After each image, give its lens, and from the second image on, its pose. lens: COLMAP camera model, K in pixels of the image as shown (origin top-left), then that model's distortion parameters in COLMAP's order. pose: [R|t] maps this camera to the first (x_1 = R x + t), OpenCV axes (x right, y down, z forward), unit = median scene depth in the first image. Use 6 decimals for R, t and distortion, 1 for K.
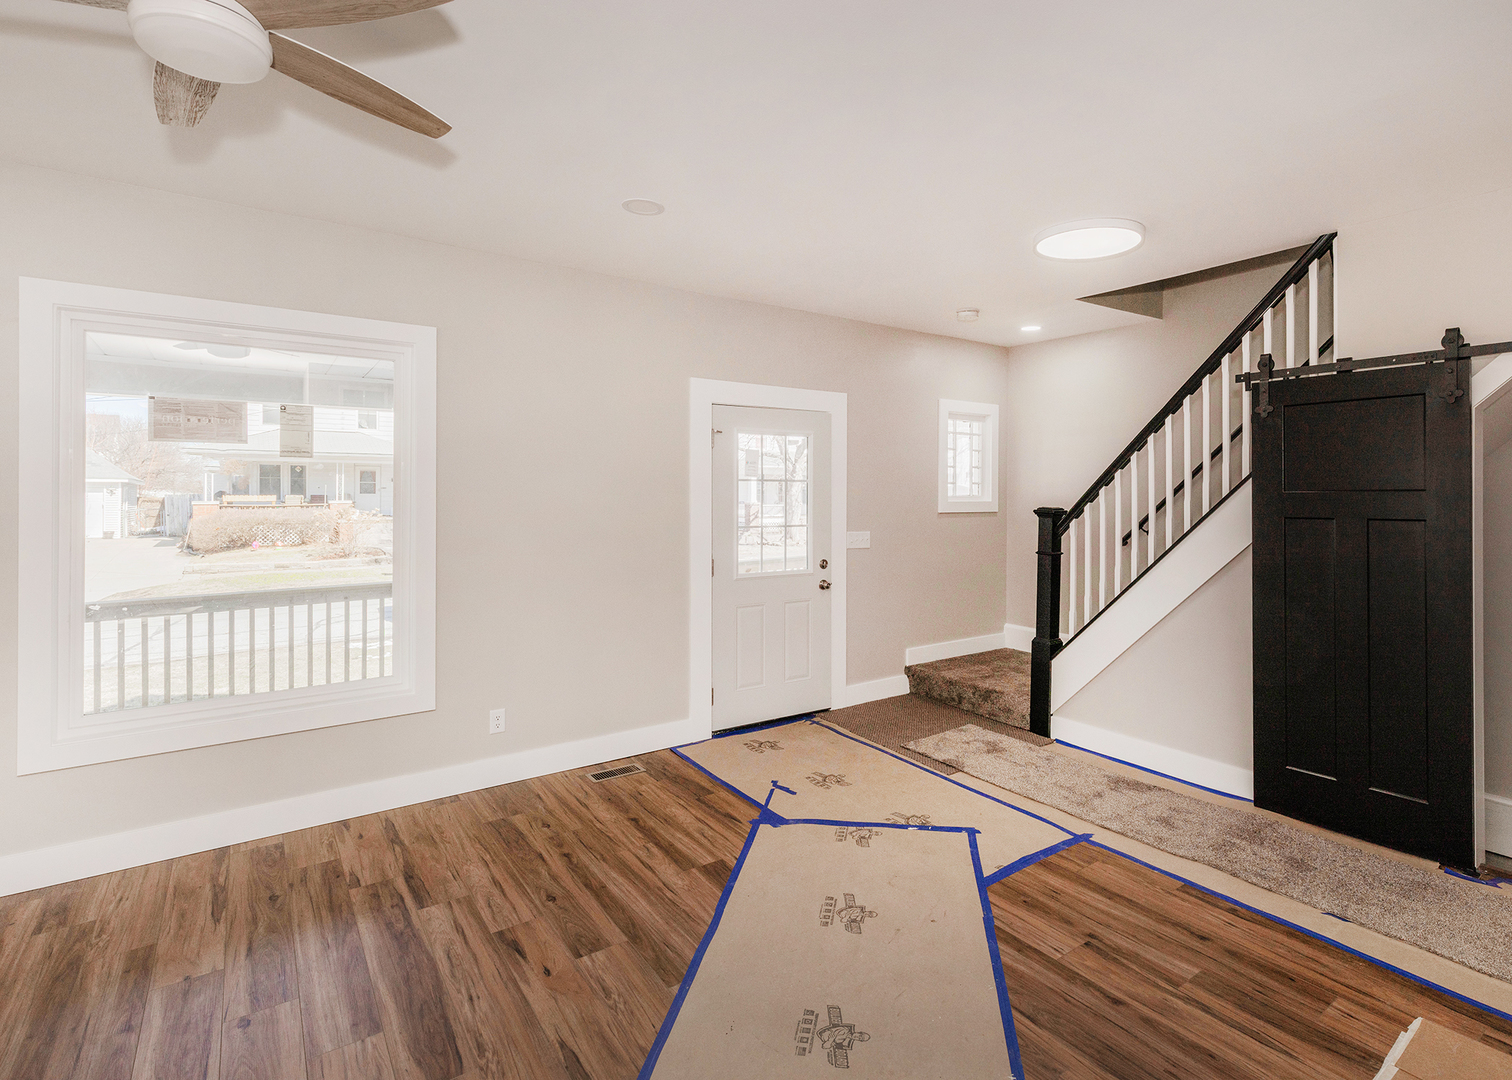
lens RADIAL K [[741.1, 0, 816.4], [0, 741.1, 491.6], [0, 0, 1]] dist [0.002390, -0.000813]
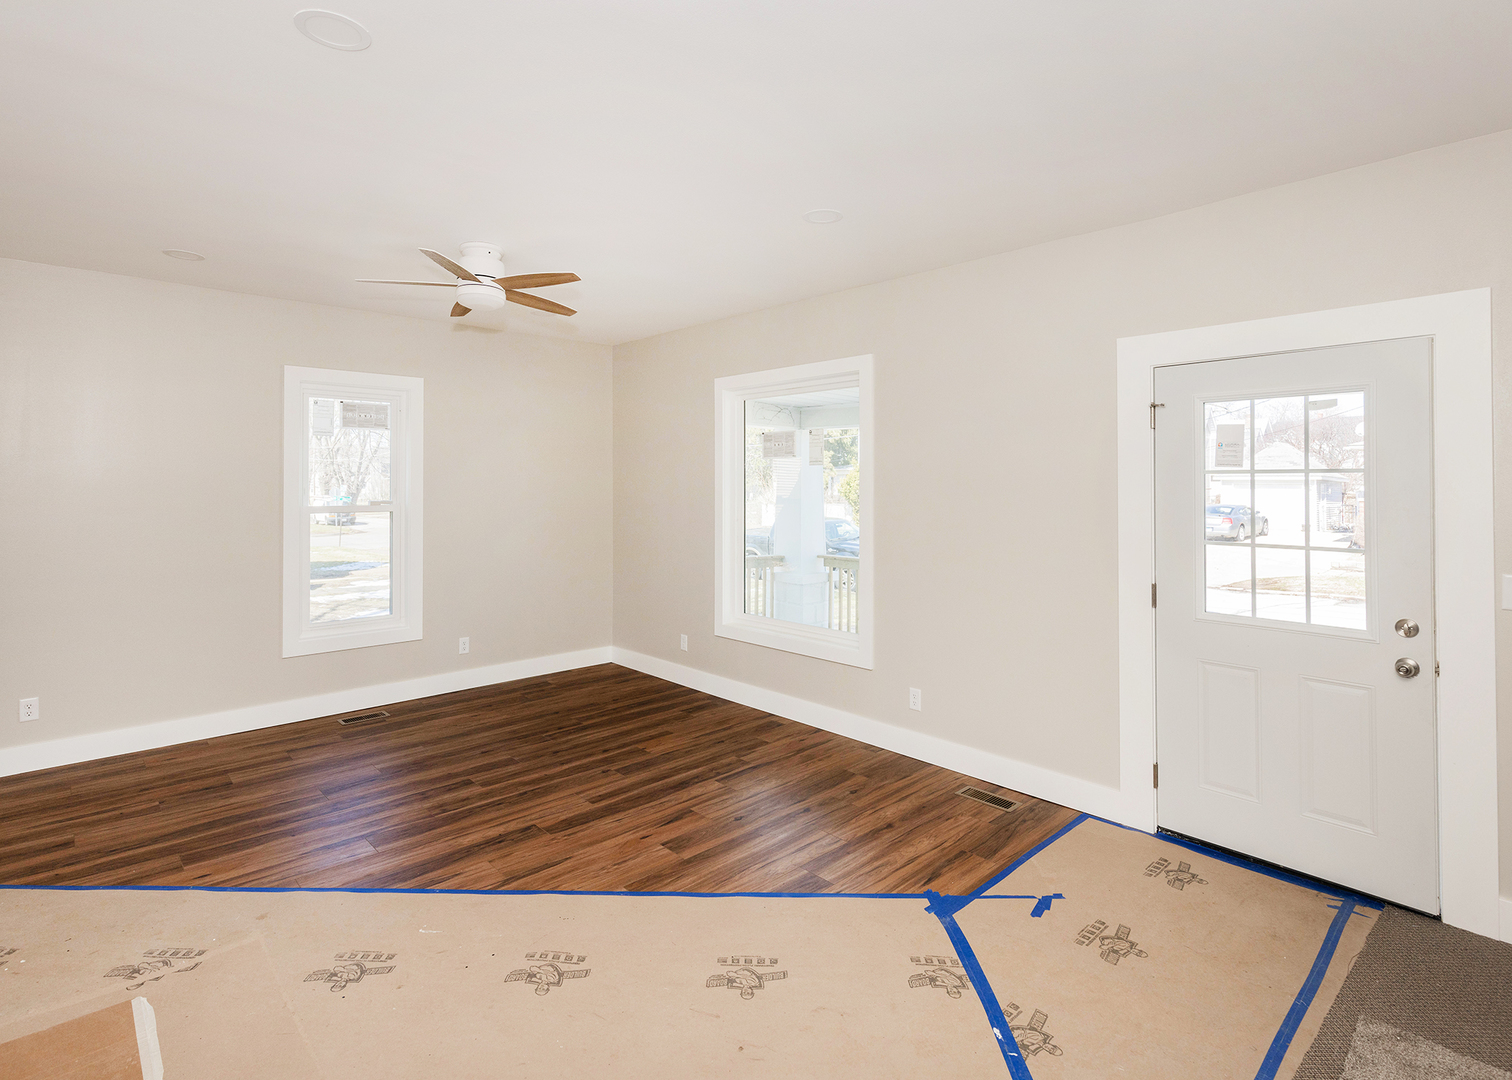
lens RADIAL K [[749.6, 0, 751.1], [0, 749.6, 478.6], [0, 0, 1]] dist [0.004422, 0.000048]
pose [[0.113336, -0.013091, -0.993470, 0.691921], [-0.000022, 0.999913, -0.013179, -0.001857], [0.993557, 0.001515, 0.113326, 0.677688]]
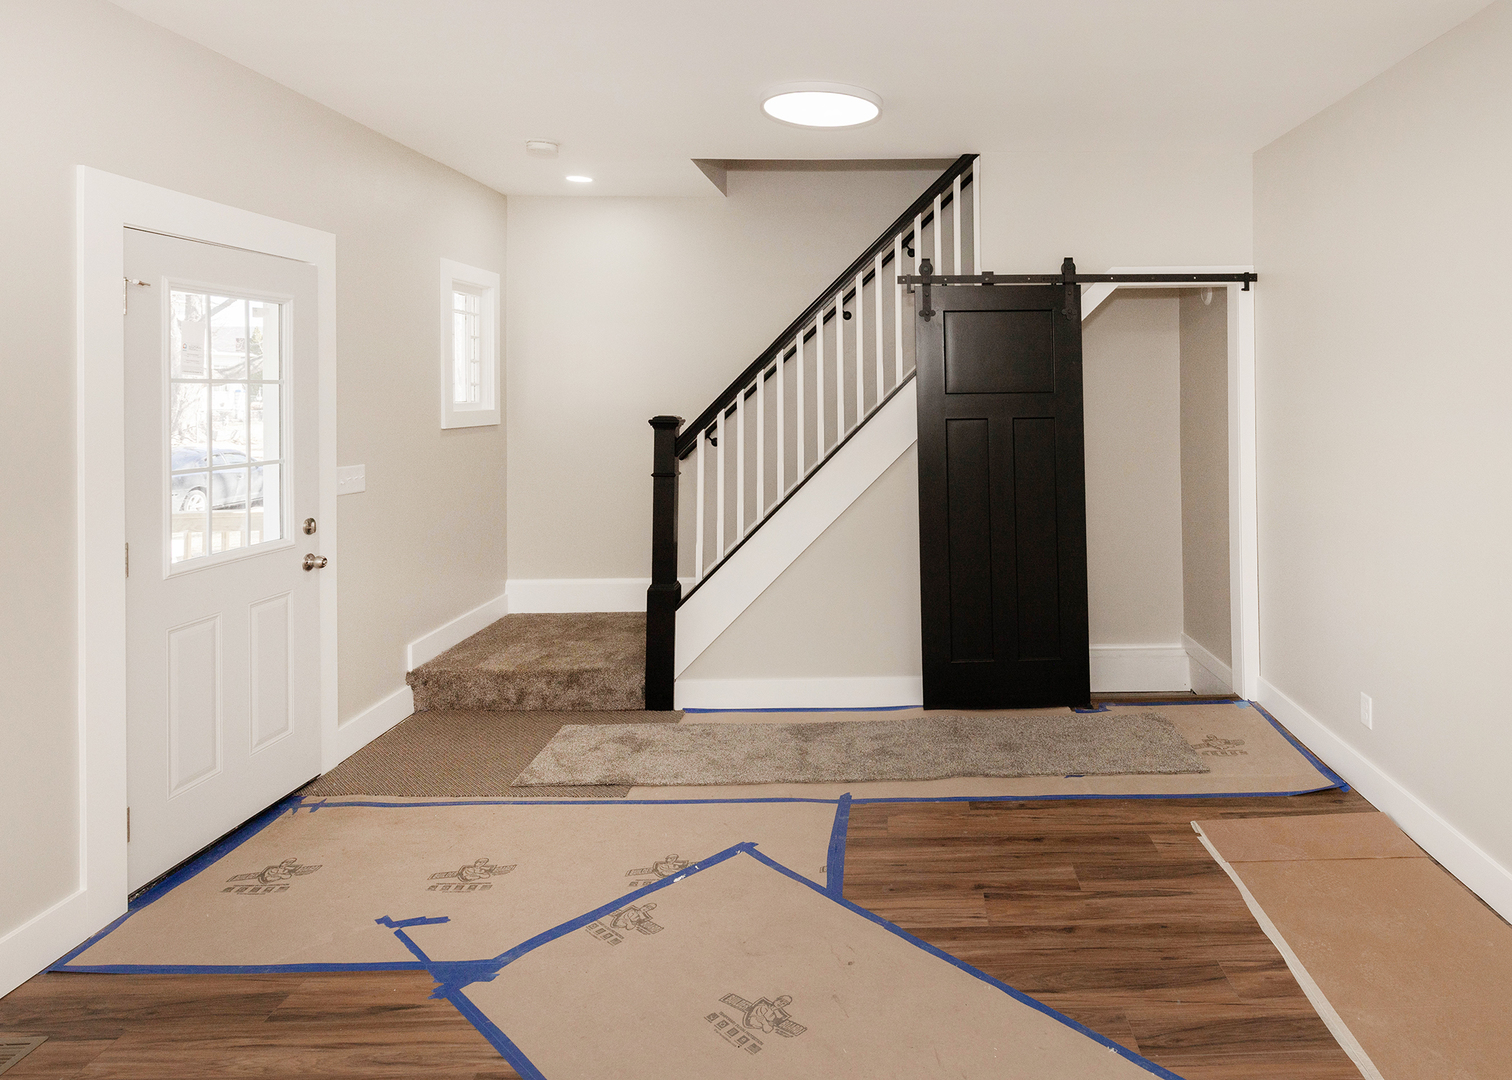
lens RADIAL K [[923.8, 0, 907.3], [0, 923.8, 377.8], [0, 0, 1]] dist [0.005453, -0.001042]
pose [[0.587004, 0.003039, 0.809578, -0.428409], [0.007568, 0.999929, -0.009241, -0.011209], [-0.809549, 0.011552, 0.586939, 0.283691]]
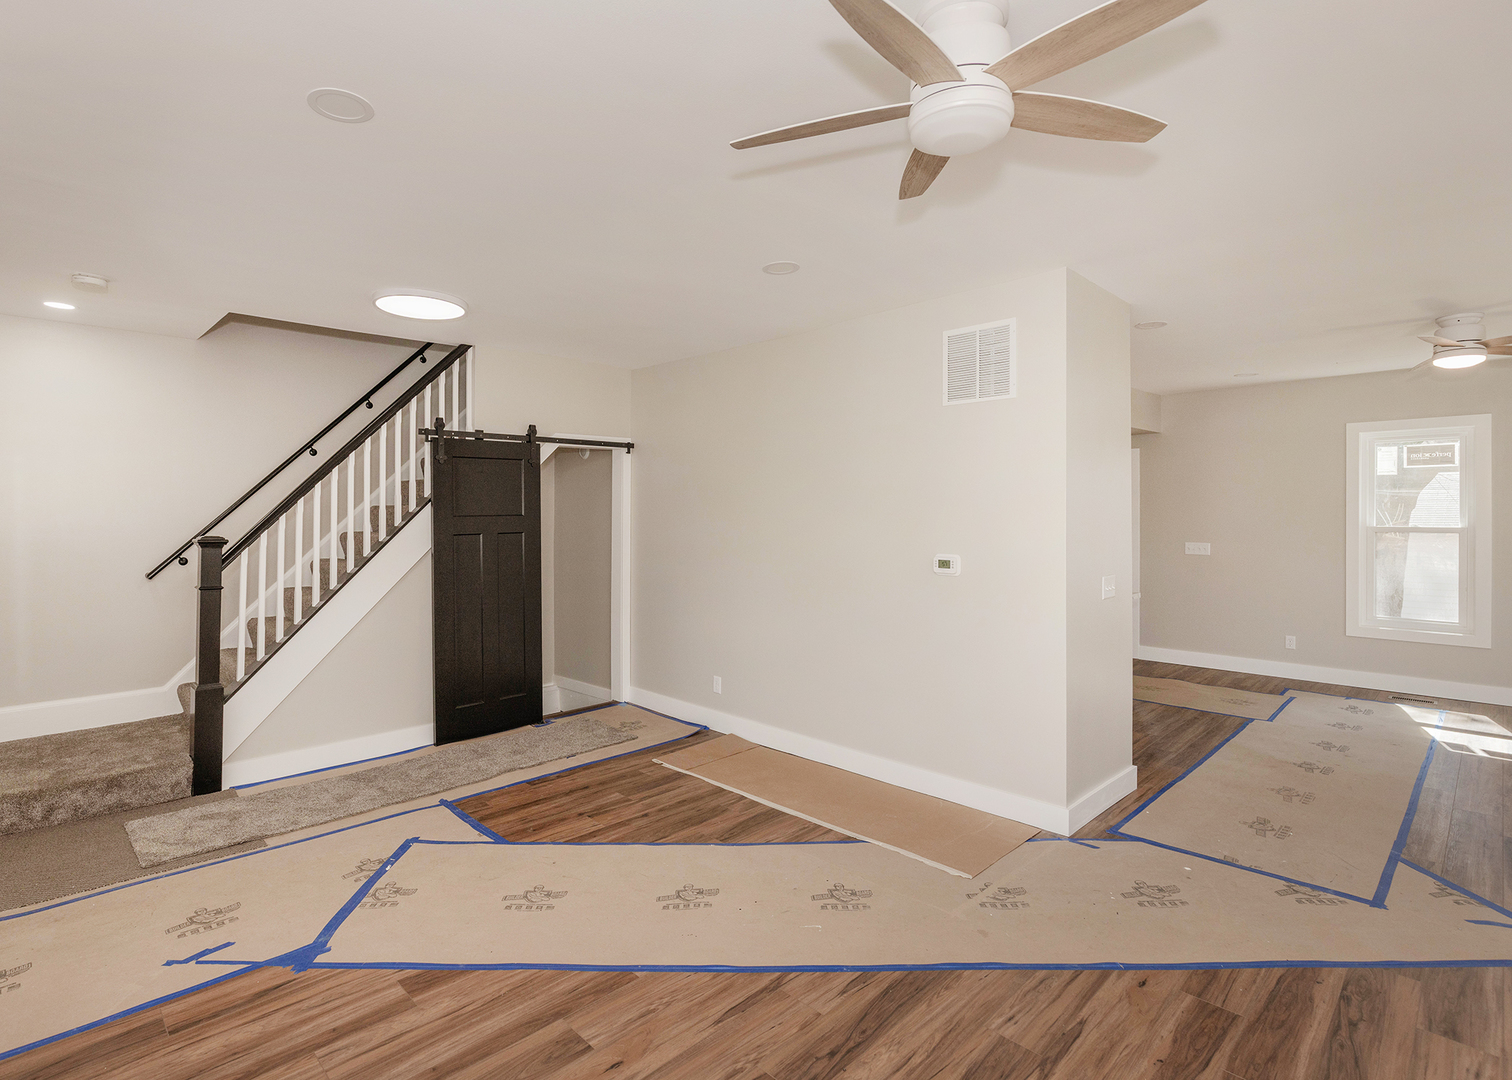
lens RADIAL K [[749.9, 0, 691.9], [0, 749.9, 517.4], [0, 0, 1]] dist [-0.011344, 0.001466]
pose [[-0.083467, -0.011210, 0.996447, -0.819722], [0.004403, 0.999923, 0.011618, -0.013270], [-0.996501, 0.005357, -0.083411, 0.640480]]
